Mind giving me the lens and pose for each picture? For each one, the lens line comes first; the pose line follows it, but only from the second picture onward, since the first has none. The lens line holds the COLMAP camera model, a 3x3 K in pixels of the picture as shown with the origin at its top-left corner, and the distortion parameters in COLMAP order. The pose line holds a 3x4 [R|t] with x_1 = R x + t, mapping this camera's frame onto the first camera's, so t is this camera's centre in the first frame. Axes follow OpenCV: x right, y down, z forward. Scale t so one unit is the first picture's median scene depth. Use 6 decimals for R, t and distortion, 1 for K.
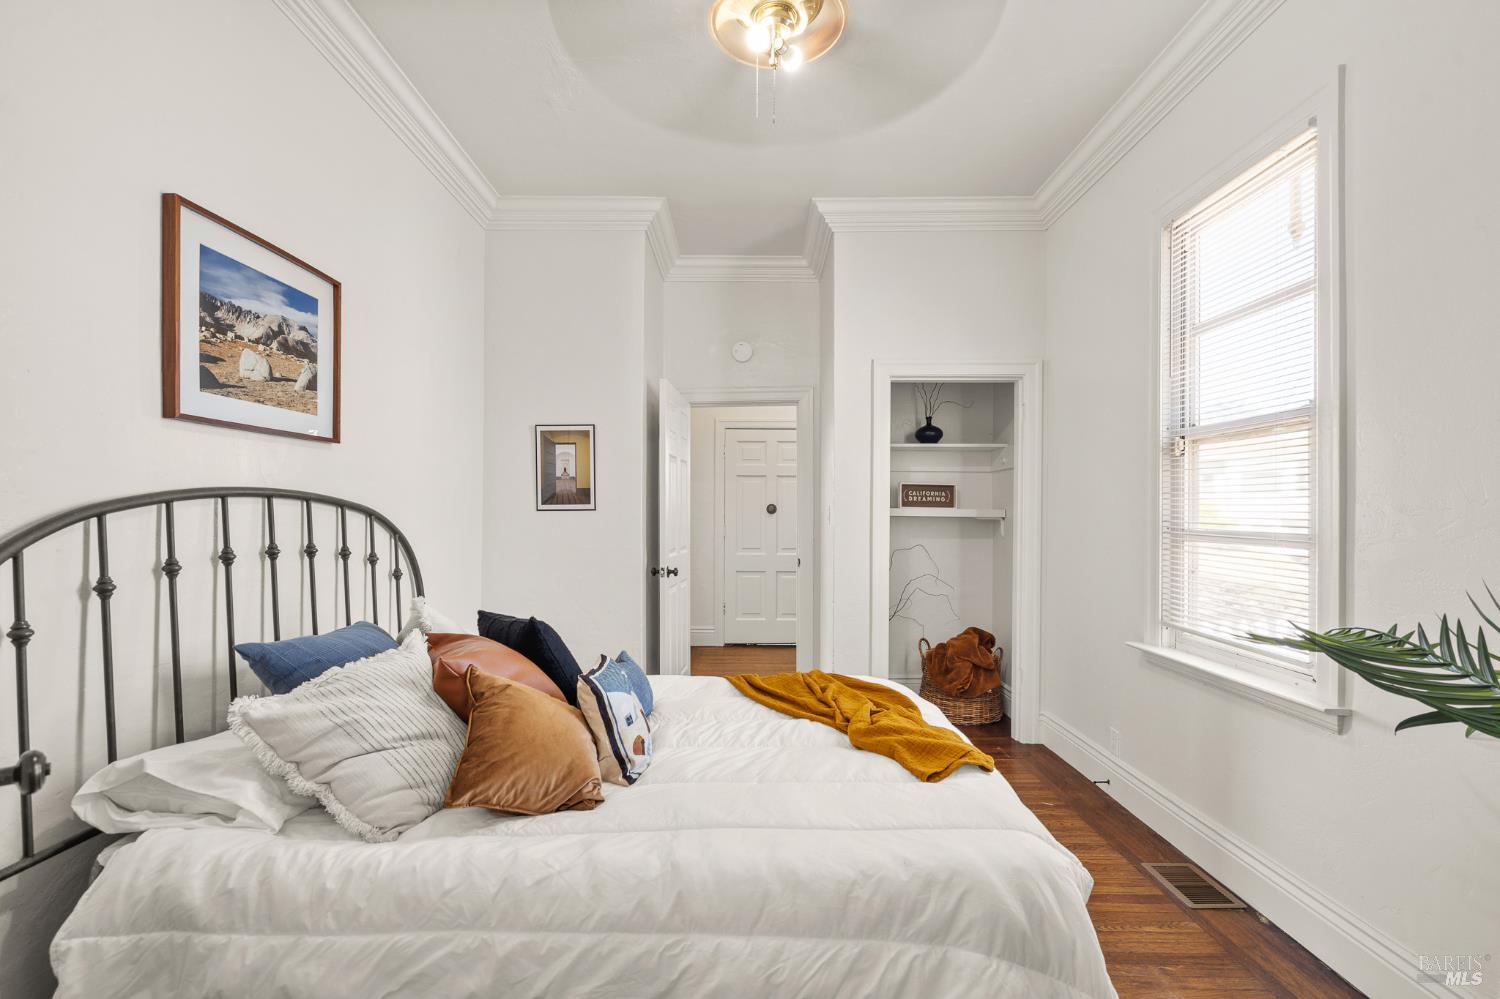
lens RADIAL K [[686.7, 0, 747.8], [0, 686.7, 507.7], [0, 0, 1]] dist [-0.000764, -0.000509]
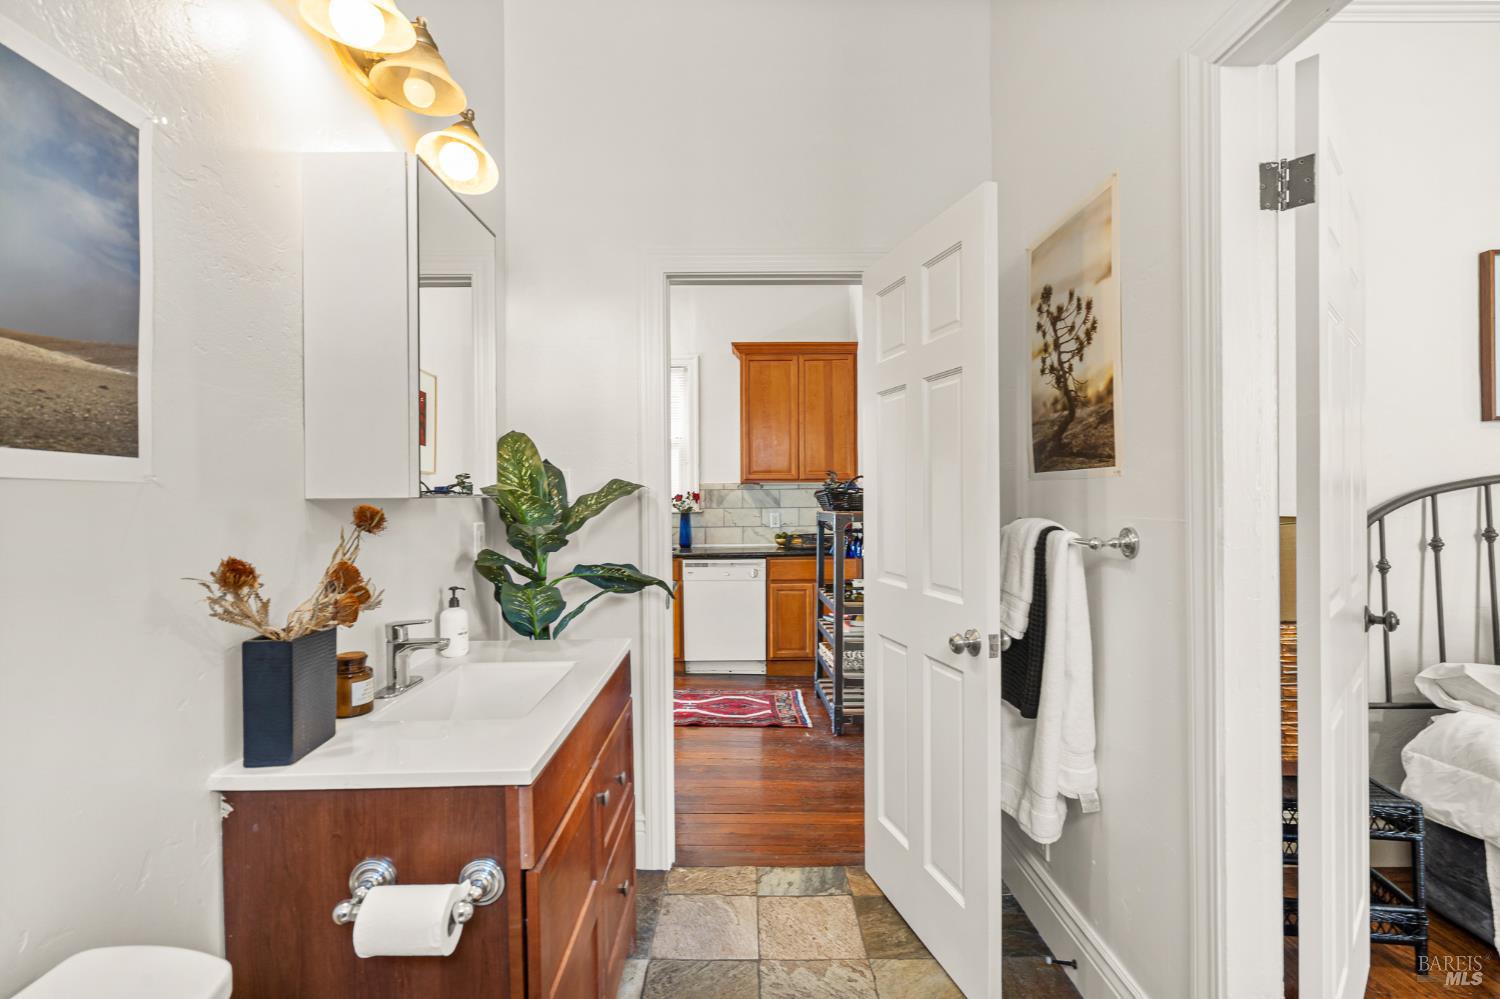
lens RADIAL K [[686.7, 0, 750.2], [0, 686.7, 497.4], [0, 0, 1]] dist [-0.000764, -0.000509]
pose [[0.013723, 0.002586, -0.999902, 0.537698], [0.012826, 0.999914, 0.002762, -0.006747], [0.999824, -0.012863, 0.013688, -0.514301]]
